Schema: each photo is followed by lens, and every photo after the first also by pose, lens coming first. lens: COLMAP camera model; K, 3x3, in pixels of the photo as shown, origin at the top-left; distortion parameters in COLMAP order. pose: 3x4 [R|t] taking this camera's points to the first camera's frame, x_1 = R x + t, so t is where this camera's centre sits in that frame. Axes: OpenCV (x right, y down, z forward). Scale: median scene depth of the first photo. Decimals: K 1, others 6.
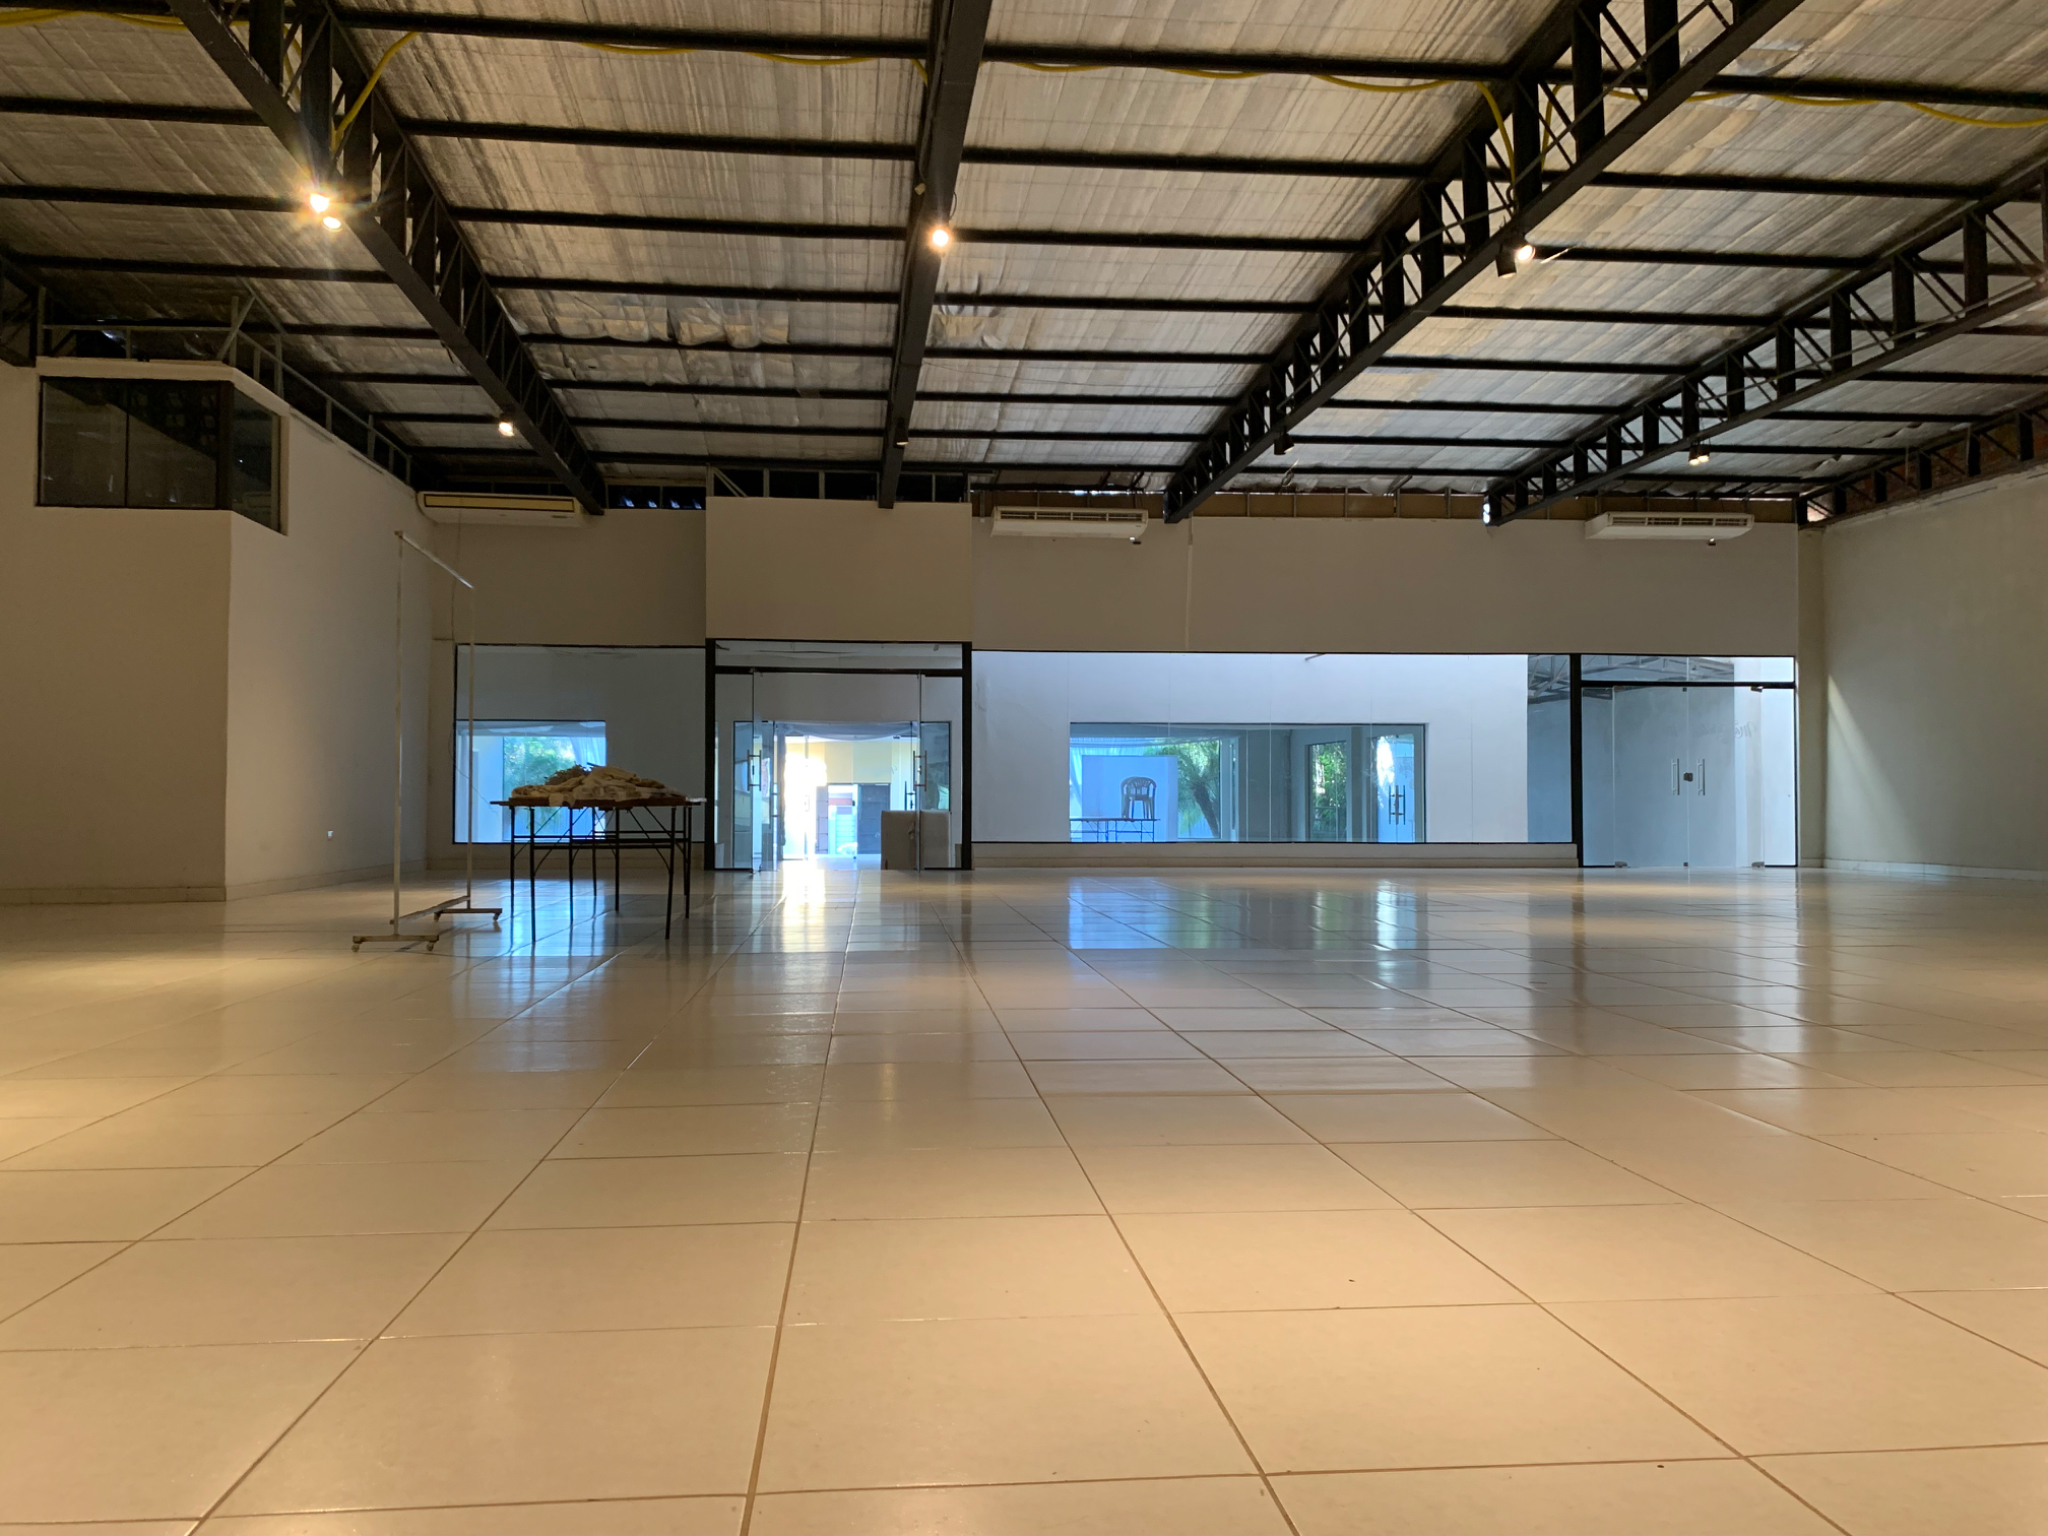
lens RADIAL K [[1624.9, 0, 1024.0], [0, 1624.9, 768.0], [0, 0, 1]] dist [0.118044, -0.135539]
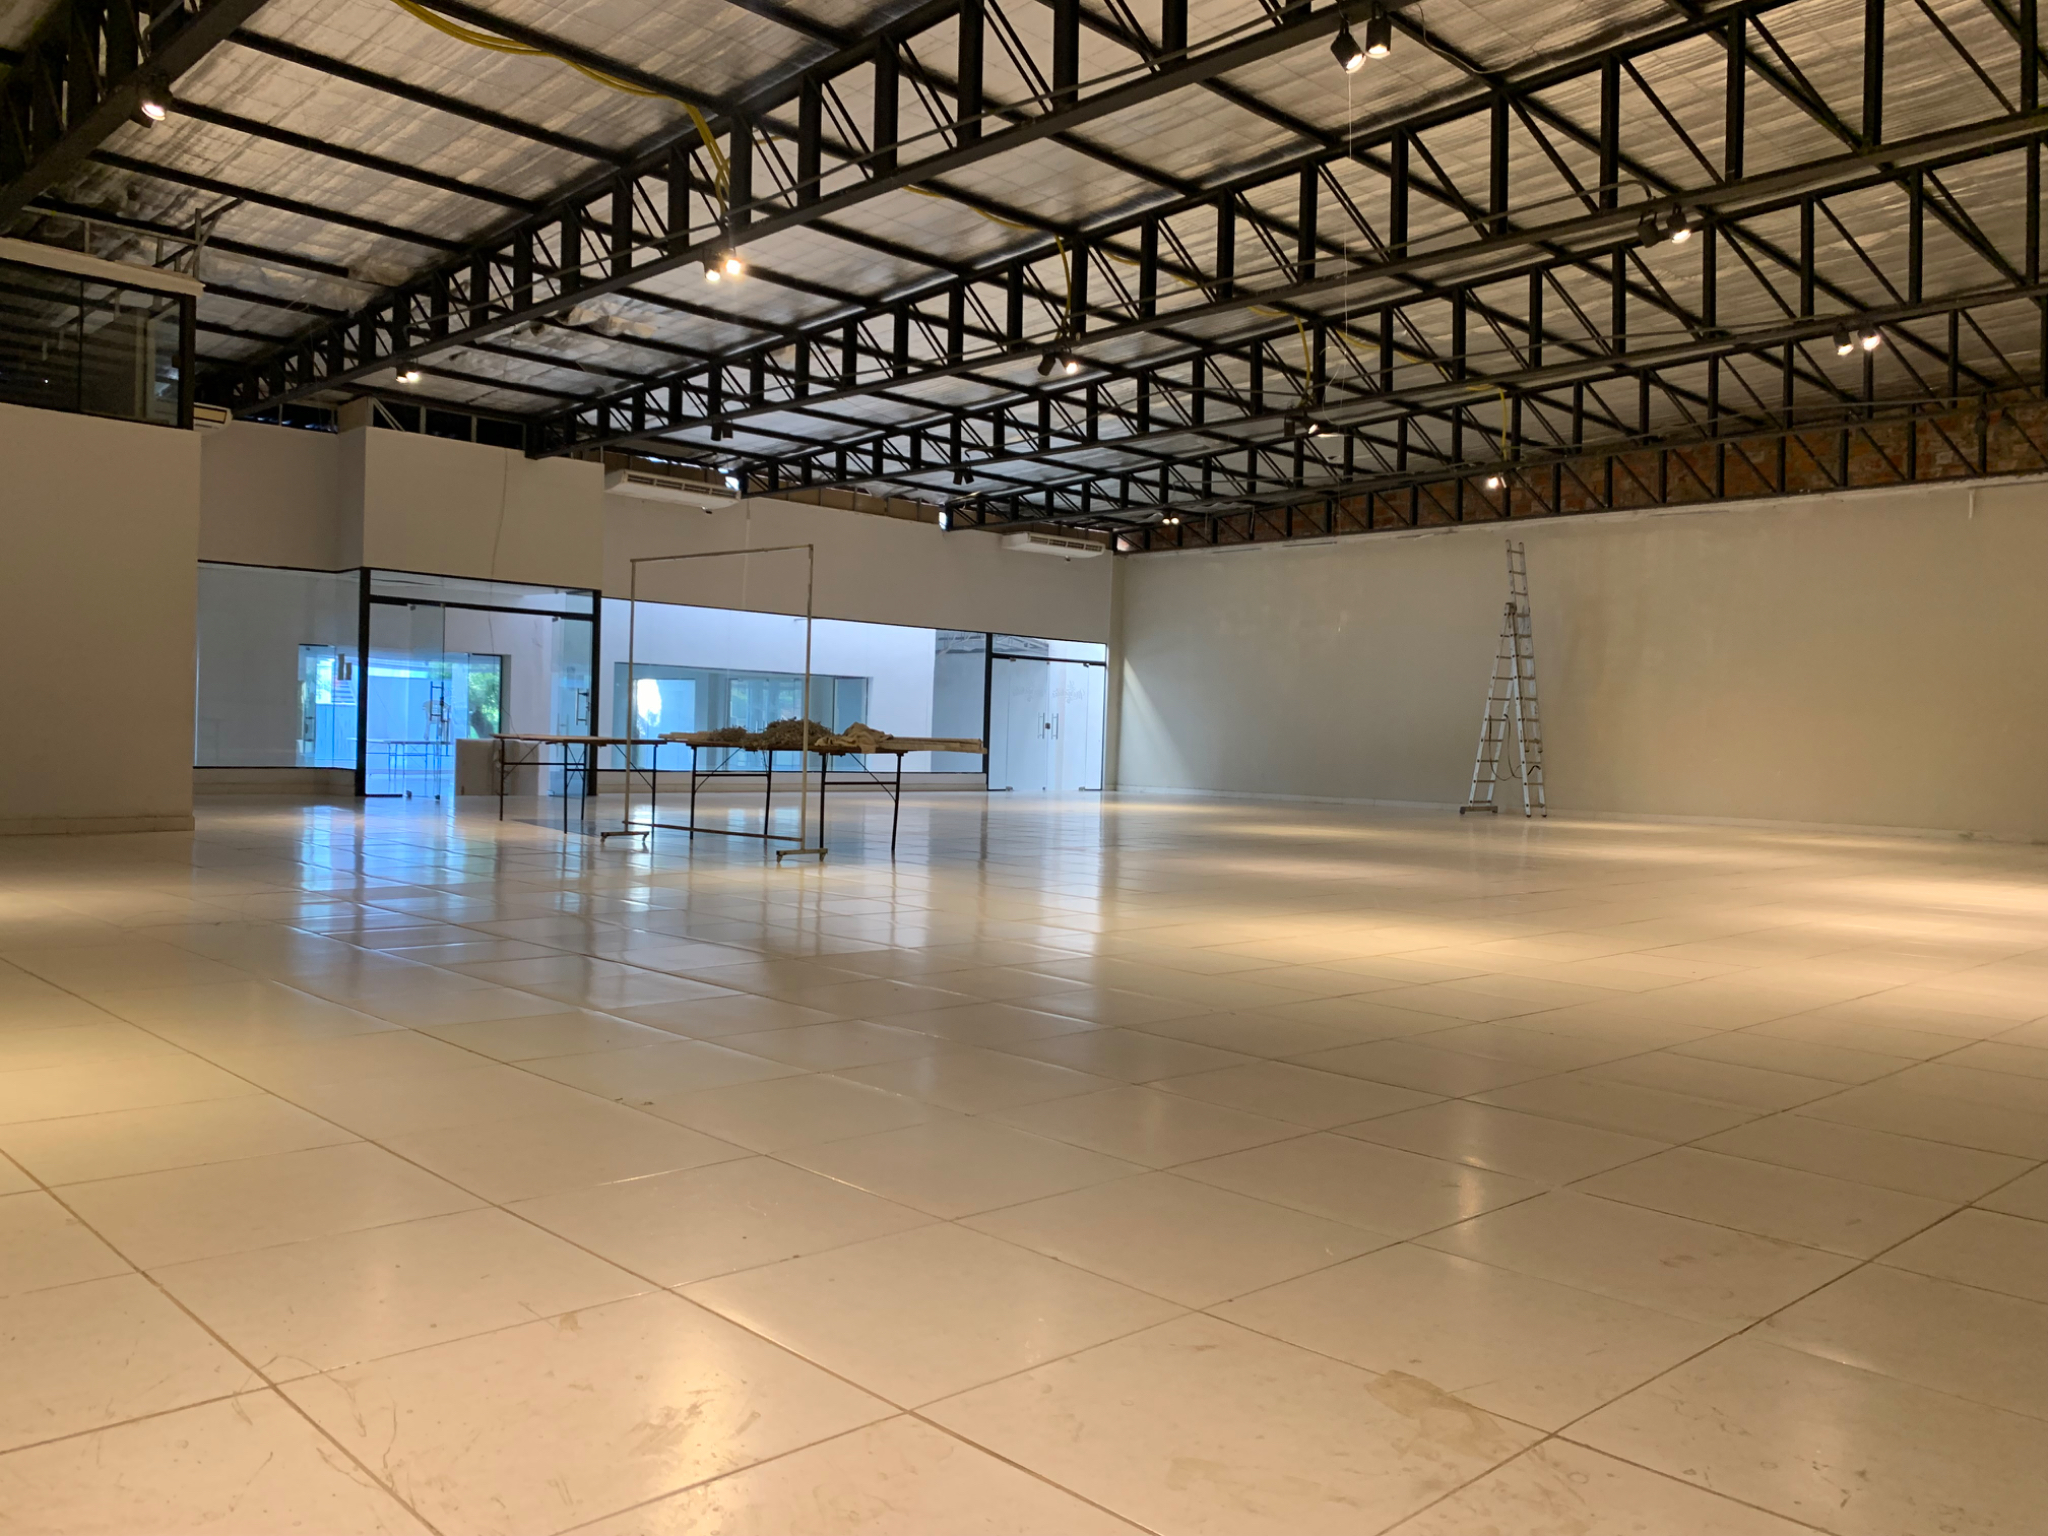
lens RADIAL K [[1568.3, 0, 1049.5], [0, 1568.3, 747.6], [0, 0, 1]] dist [0.039634, -0.001108]
pose [[0.775088, 0.017050, 0.631624, -0.262628], [-0.039542, 0.998985, 0.021557, -0.002940], [-0.630615, -0.041684, 0.774975, -0.016852]]
